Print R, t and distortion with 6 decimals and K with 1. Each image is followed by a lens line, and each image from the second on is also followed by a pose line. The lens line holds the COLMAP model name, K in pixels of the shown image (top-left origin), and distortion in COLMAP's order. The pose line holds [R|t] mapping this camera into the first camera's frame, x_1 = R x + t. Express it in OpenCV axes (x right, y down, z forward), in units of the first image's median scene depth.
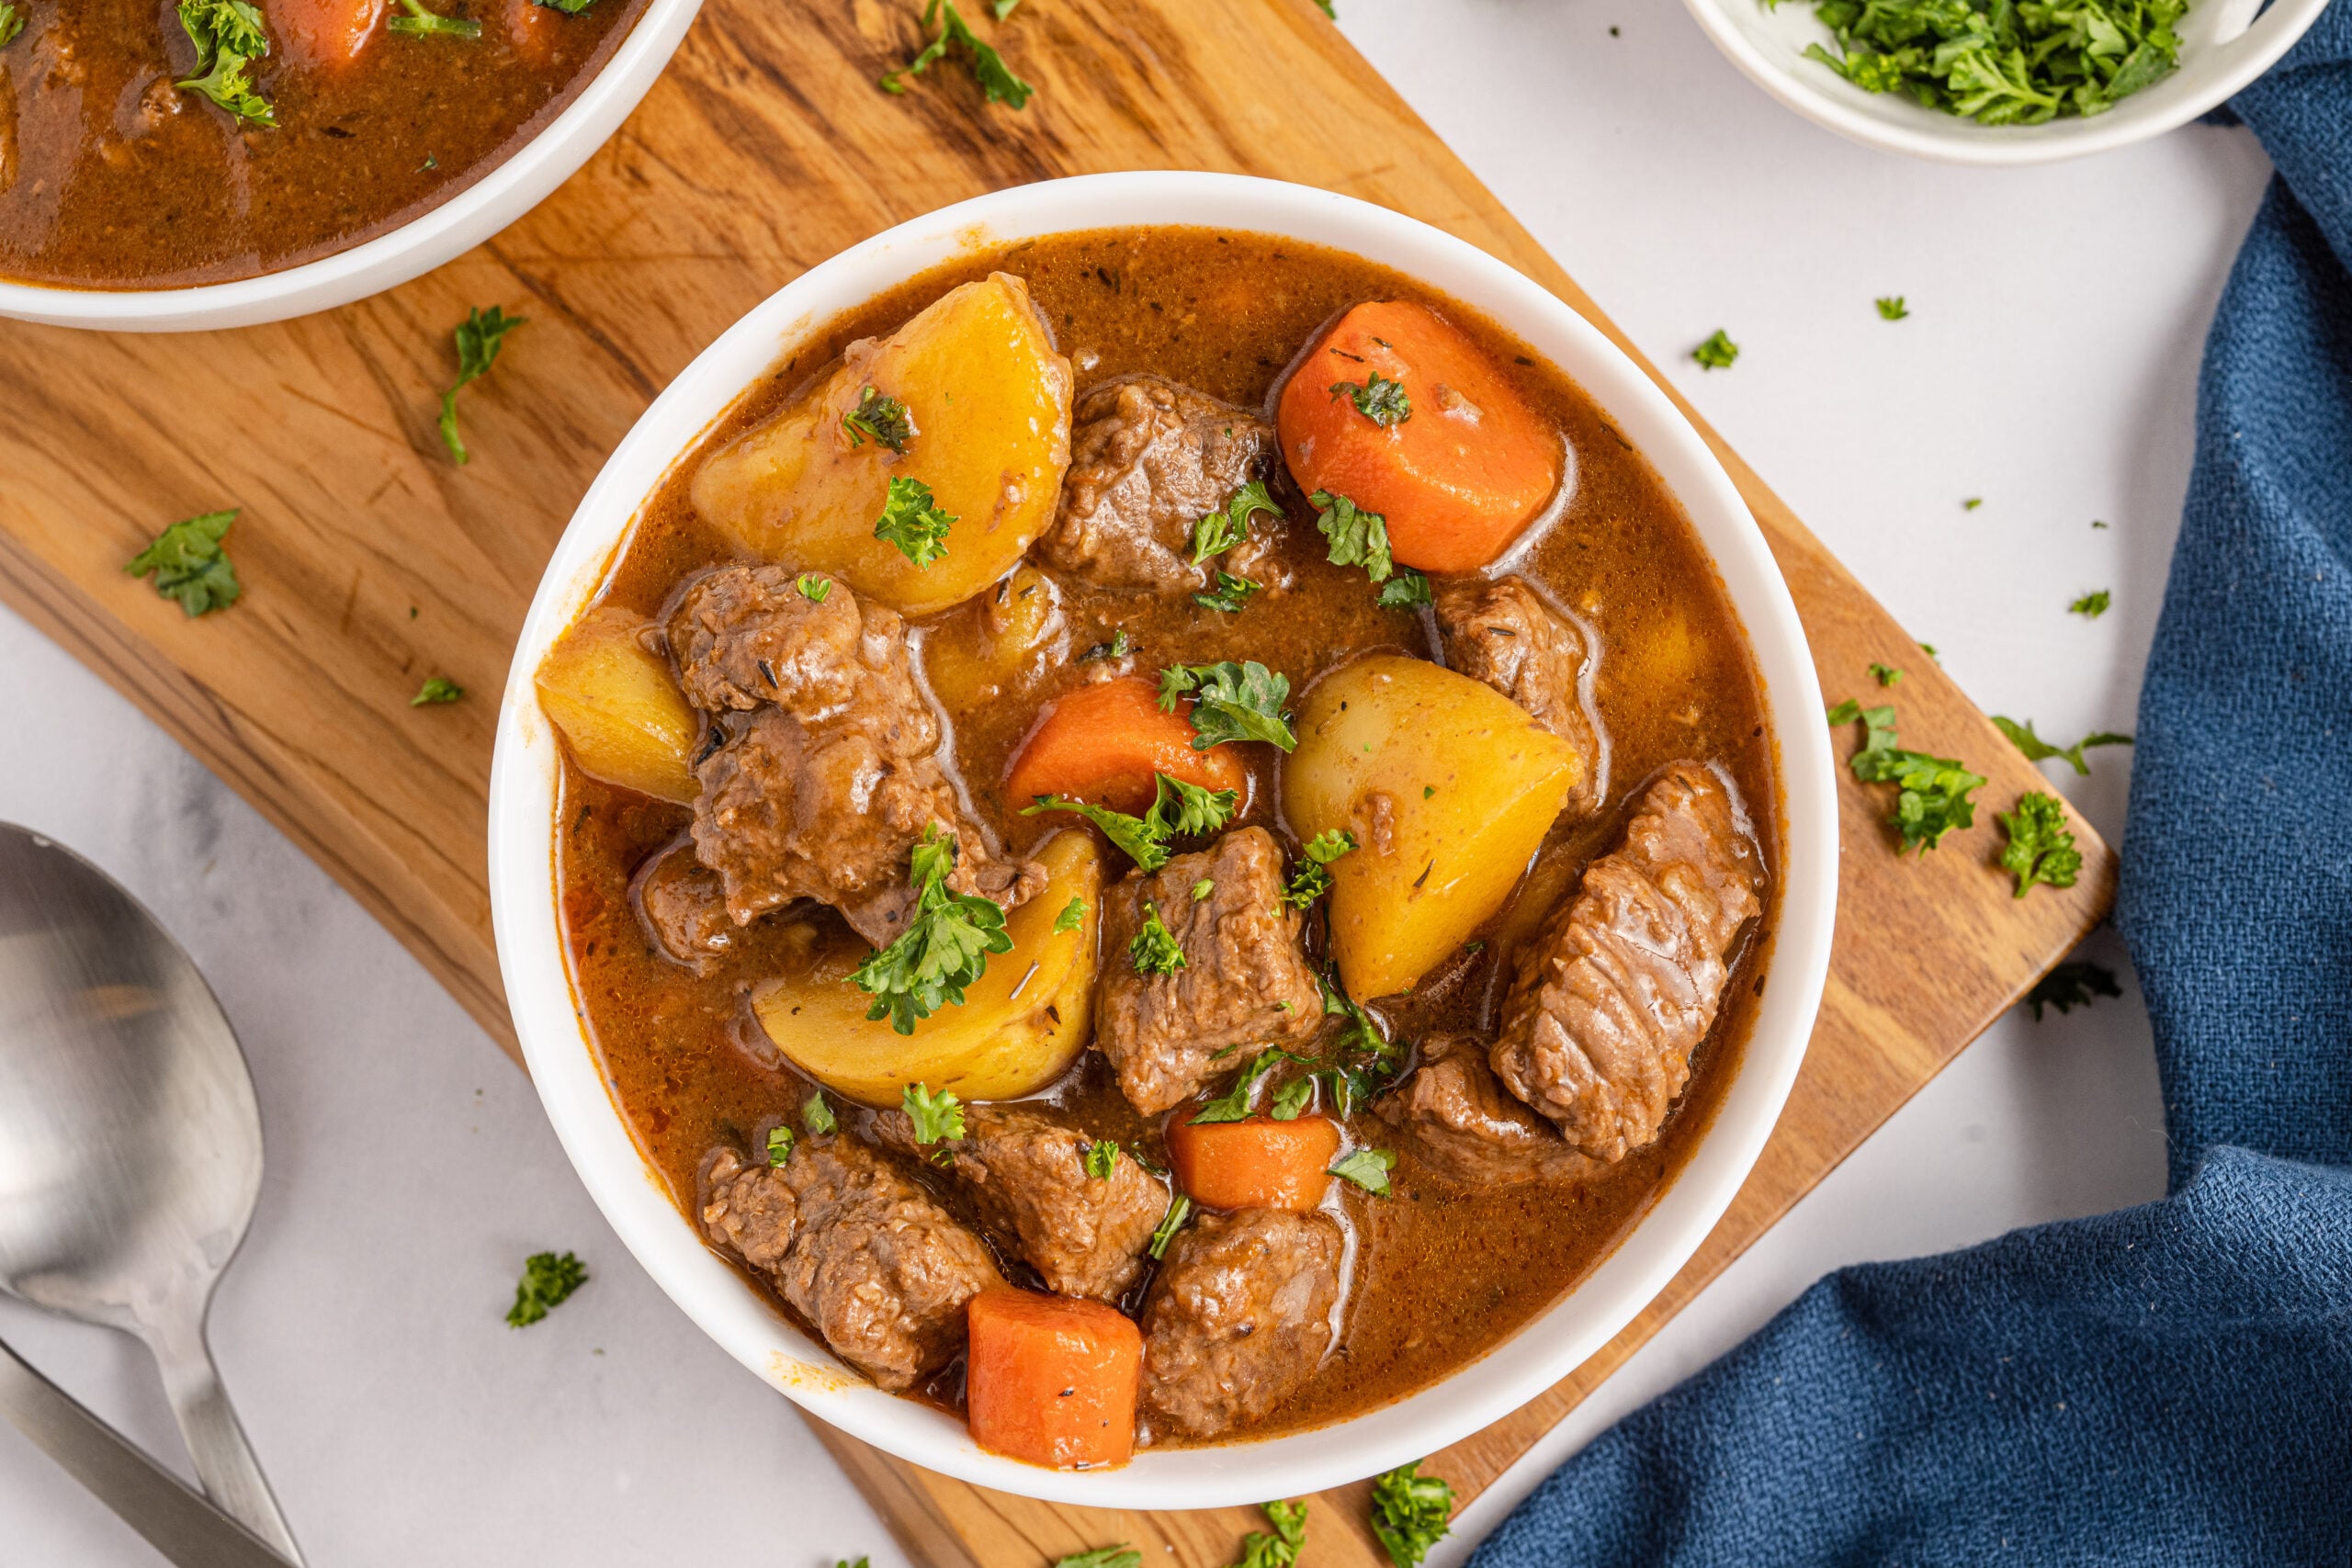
lens RADIAL K [[3515.3, 0, 1185.7], [0, 3515.3, 909.5], [0, 0, 1]] dist [0.017373, 0.000000]
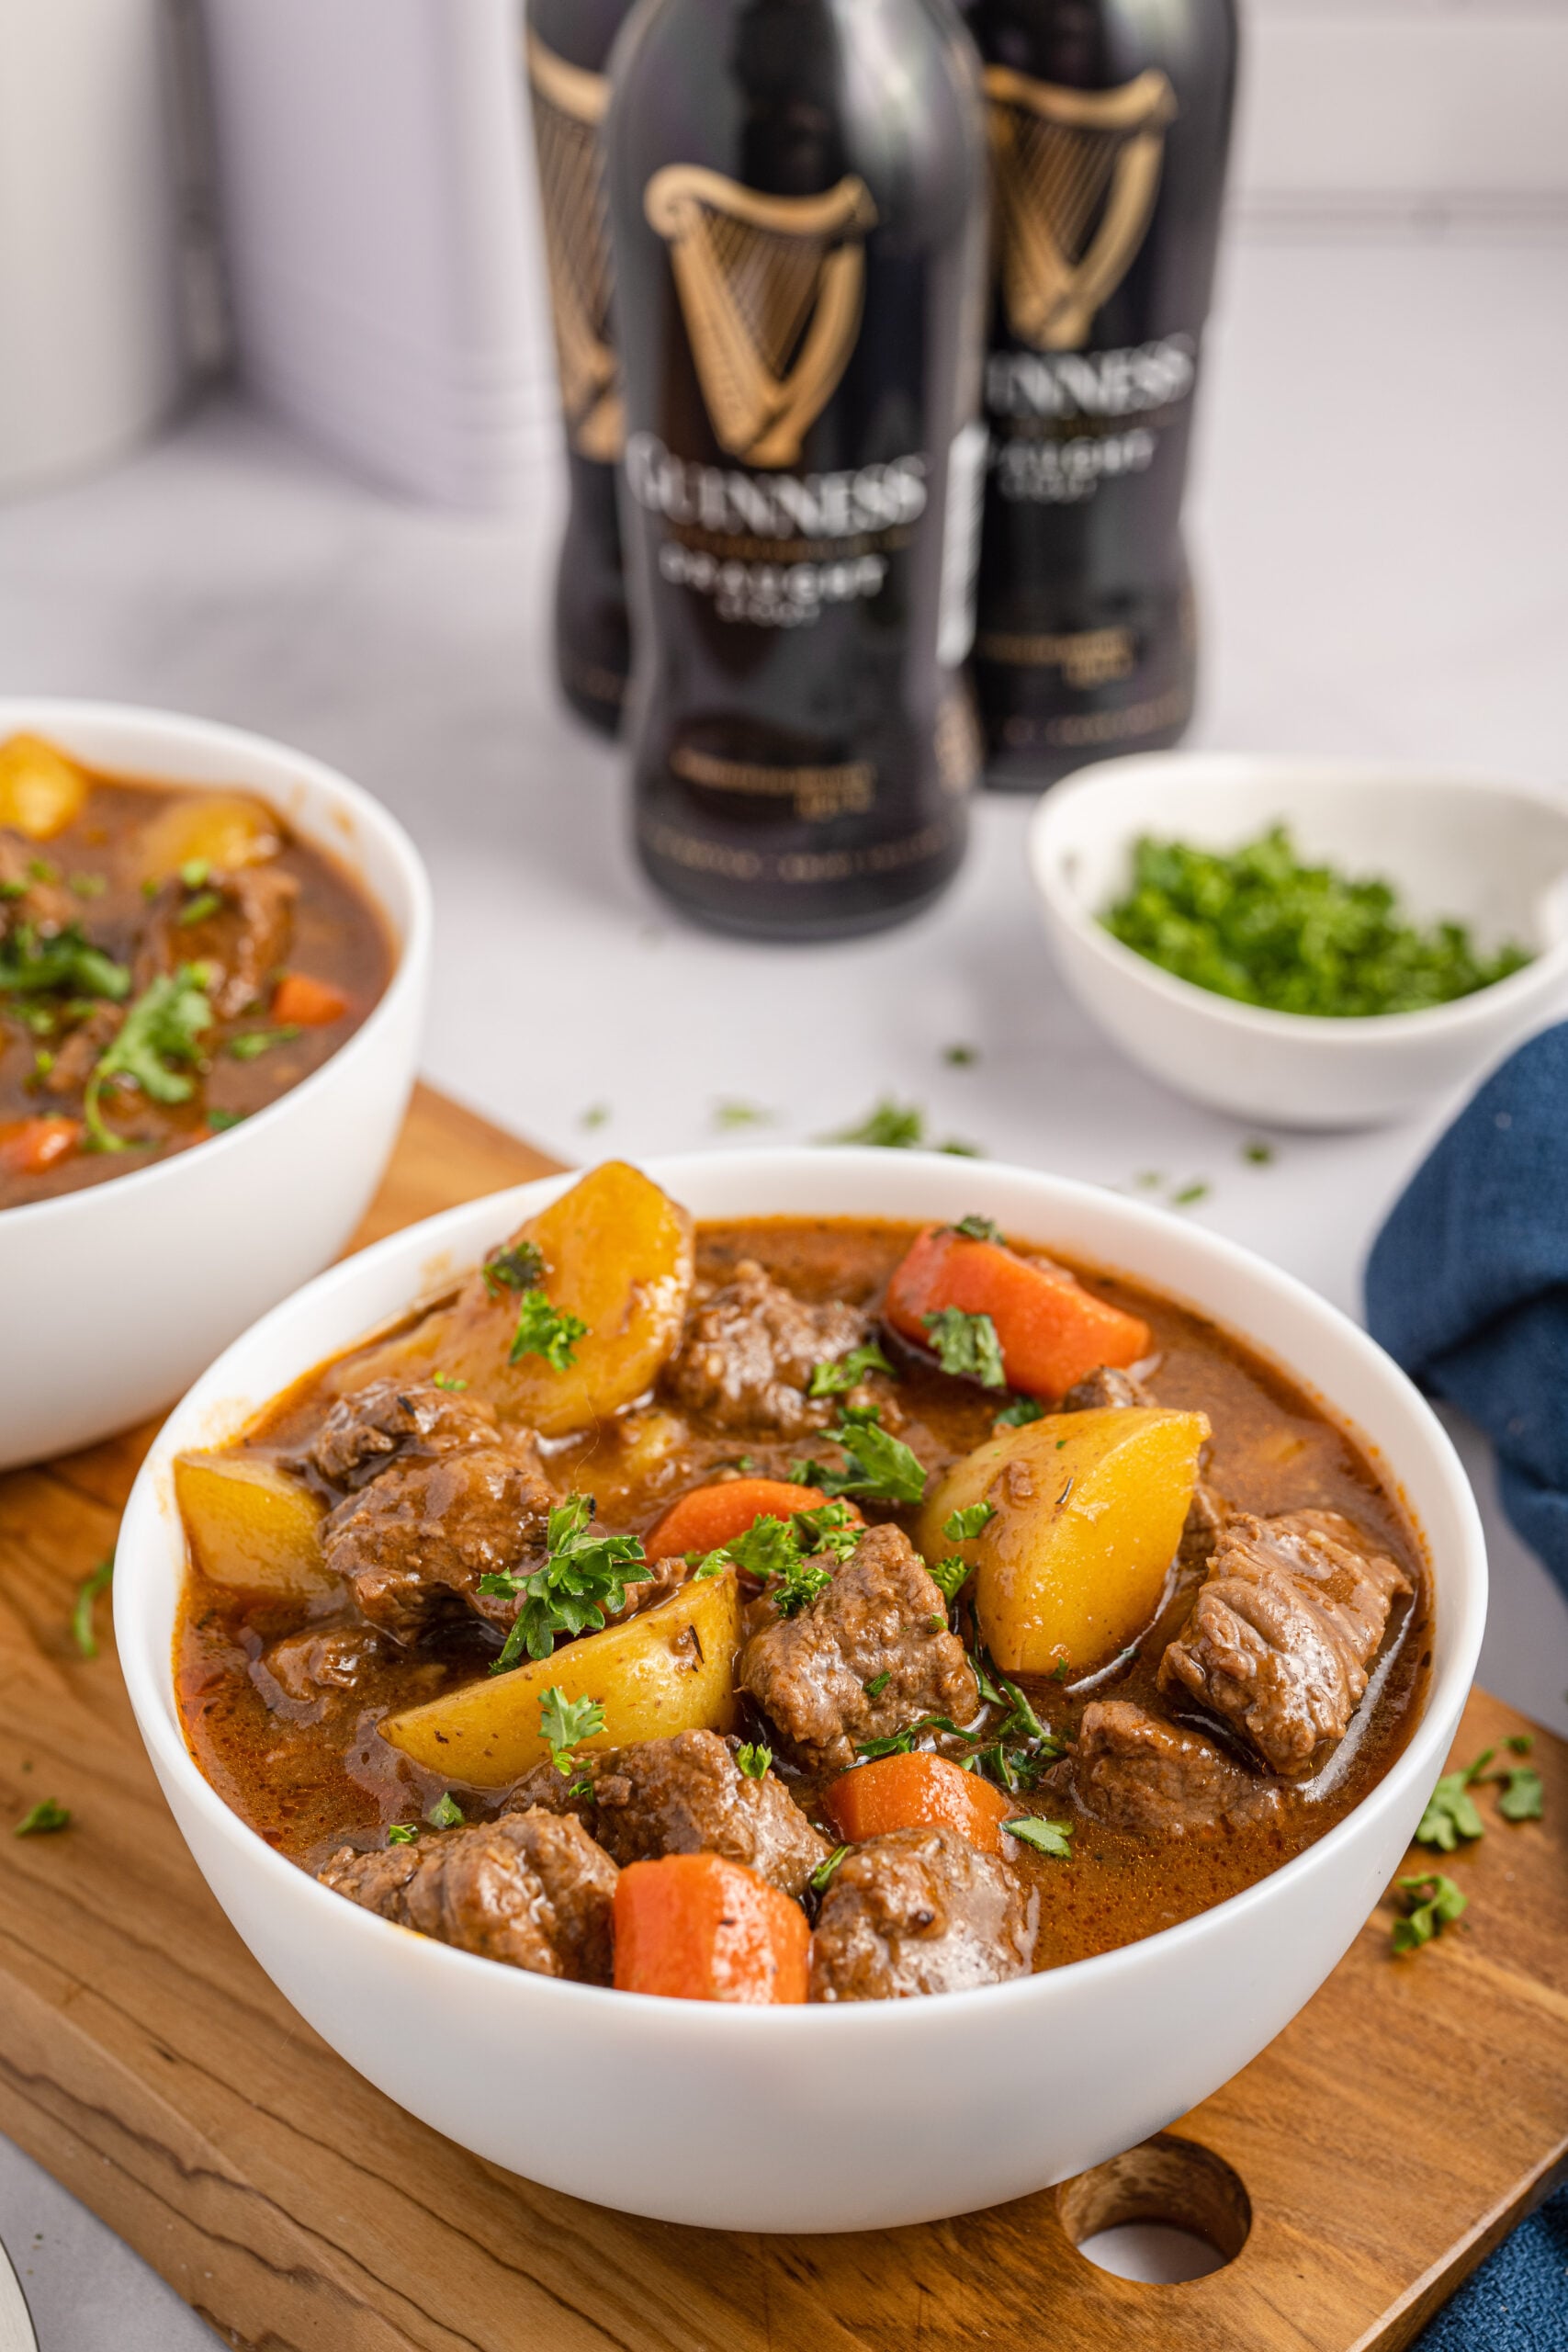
lens RADIAL K [[3515.3, 0, 784.3], [0, 3515.3, 1192.7], [0, 0, 1]] dist [0.017373, 0.000000]
pose [[0.998530, -0.038328, 0.038316, -0.045195], [0.054086, 0.659920, -0.749387, 0.658213], [0.003437, 0.750358, 0.661023, 0.269993]]
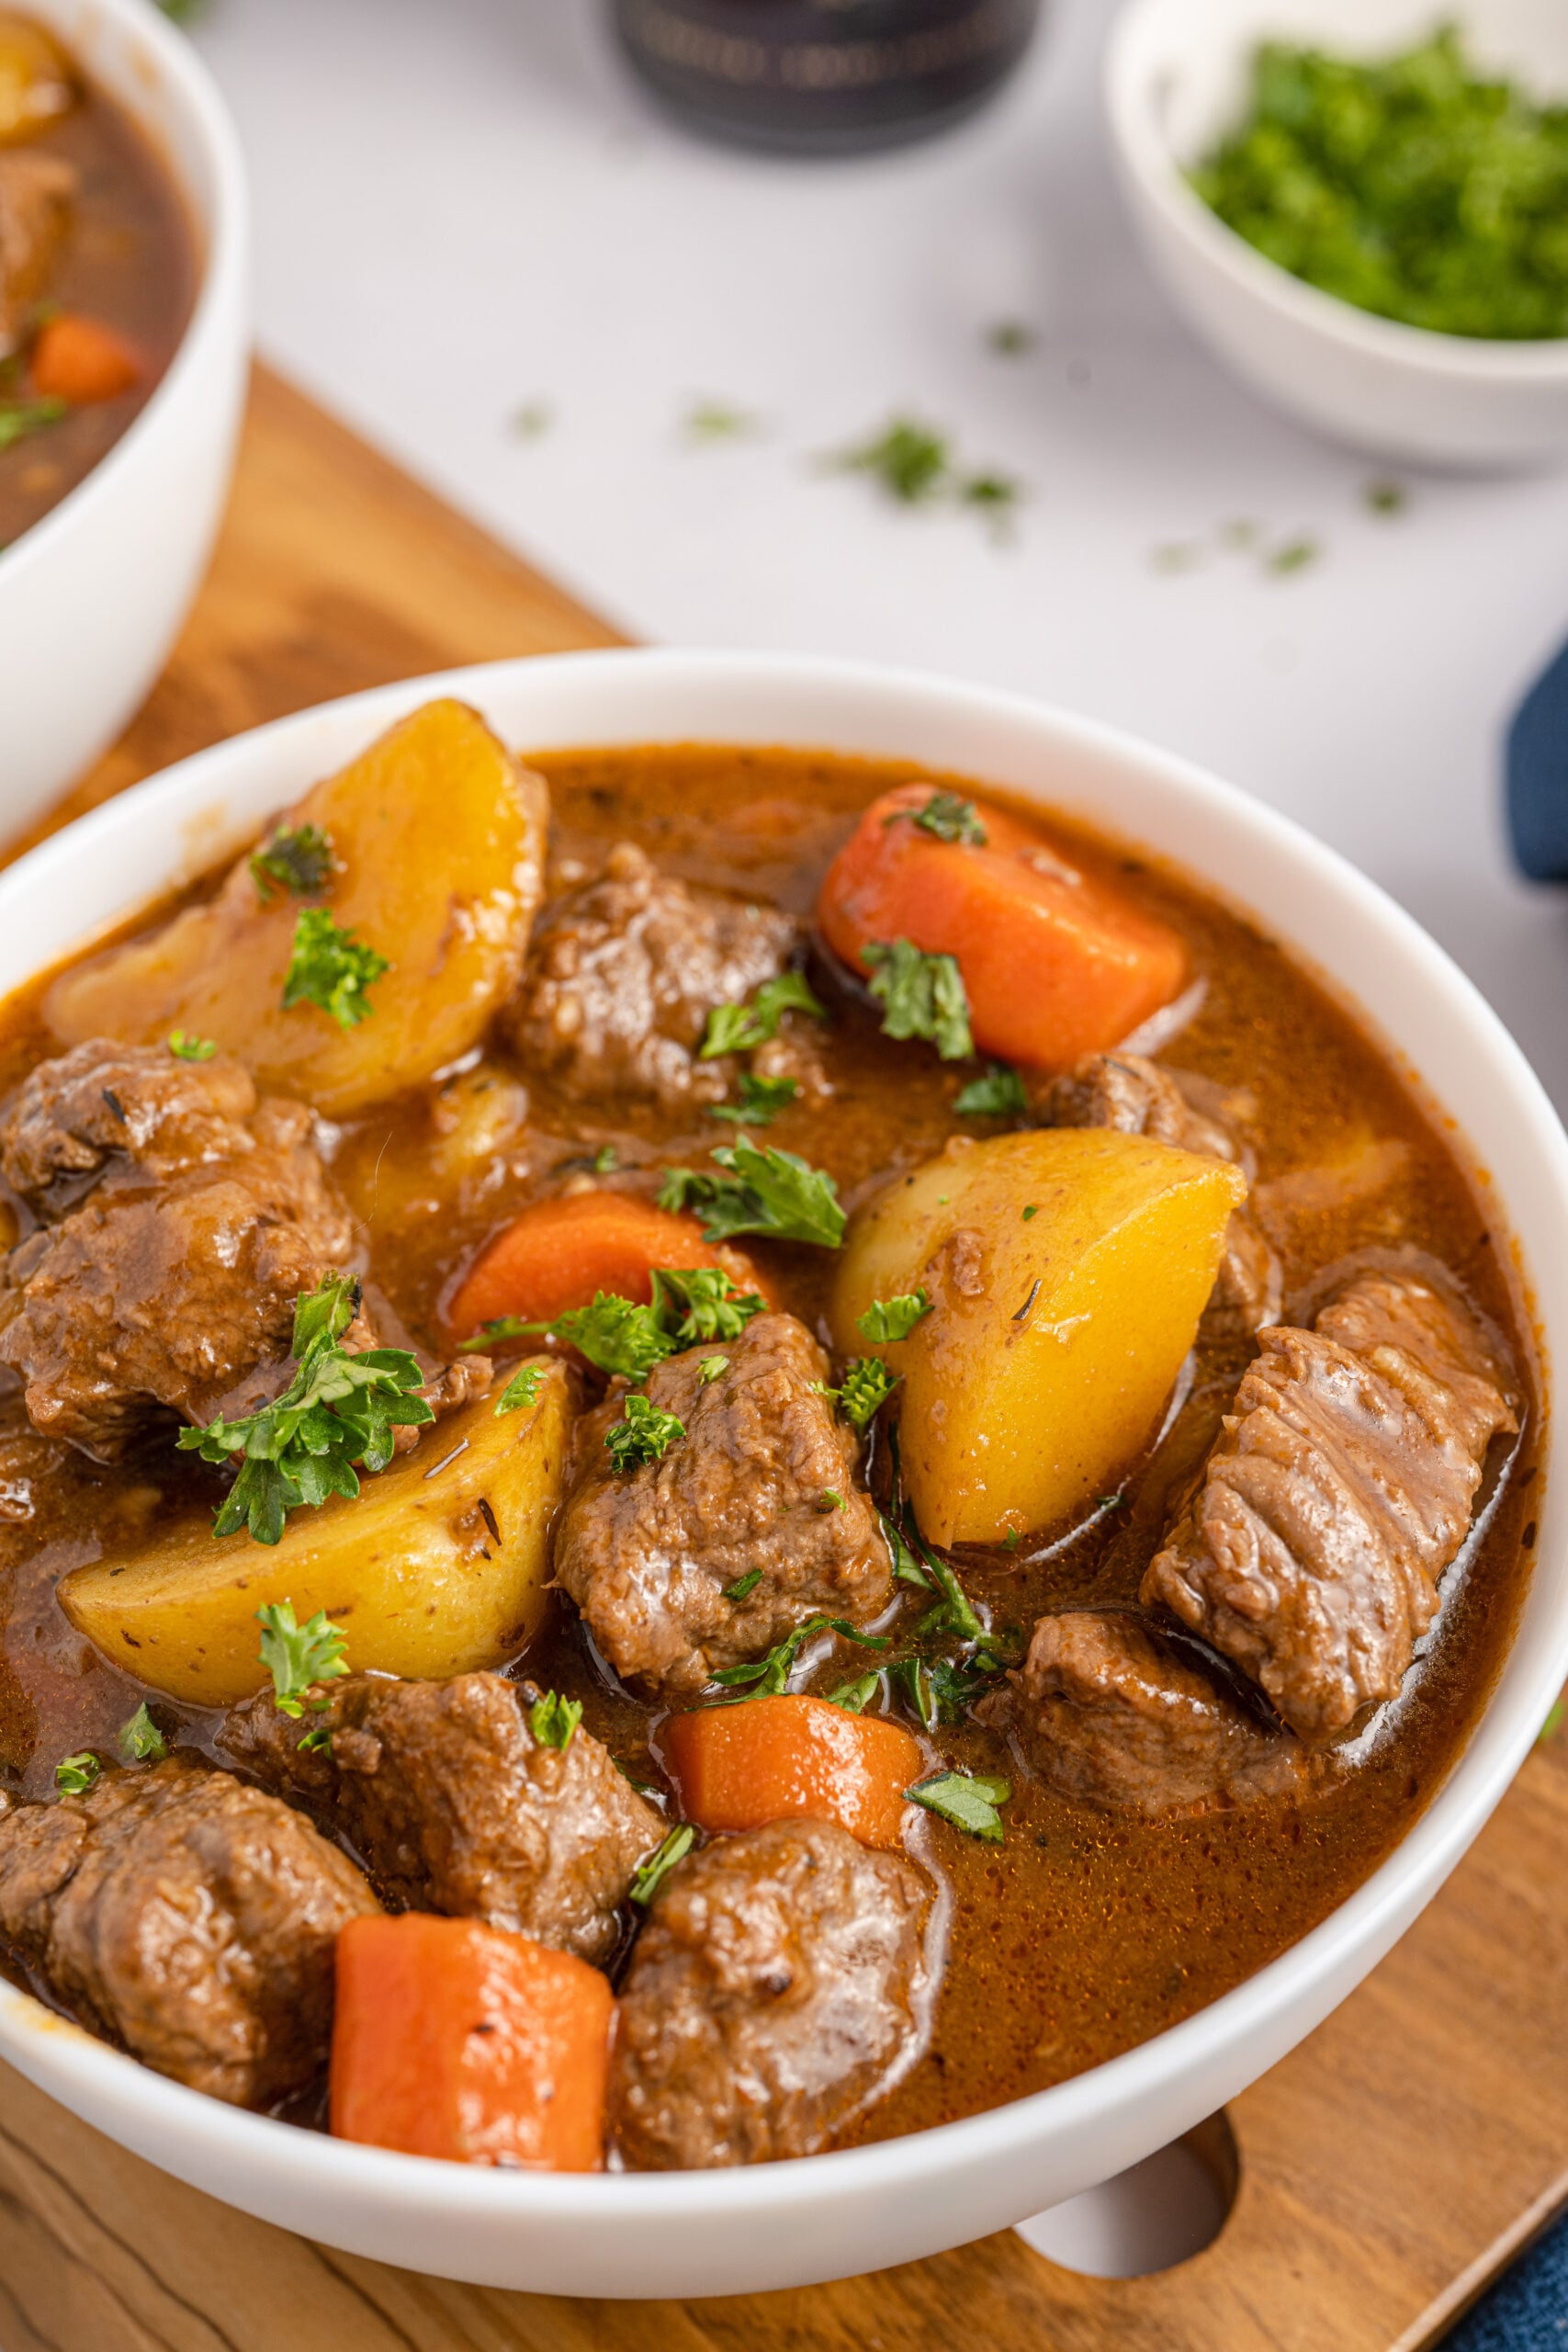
lens RADIAL K [[3515.3, 0, 785.2], [0, 3515.3, 1183.3], [0, 0, 1]] dist [0.017373, 0.000000]
pose [[0.999830, -0.015845, -0.009460, 0.026270], [0.008485, 0.849925, -0.526836, 0.326937], [0.016388, 0.526666, 0.849914, 0.384847]]
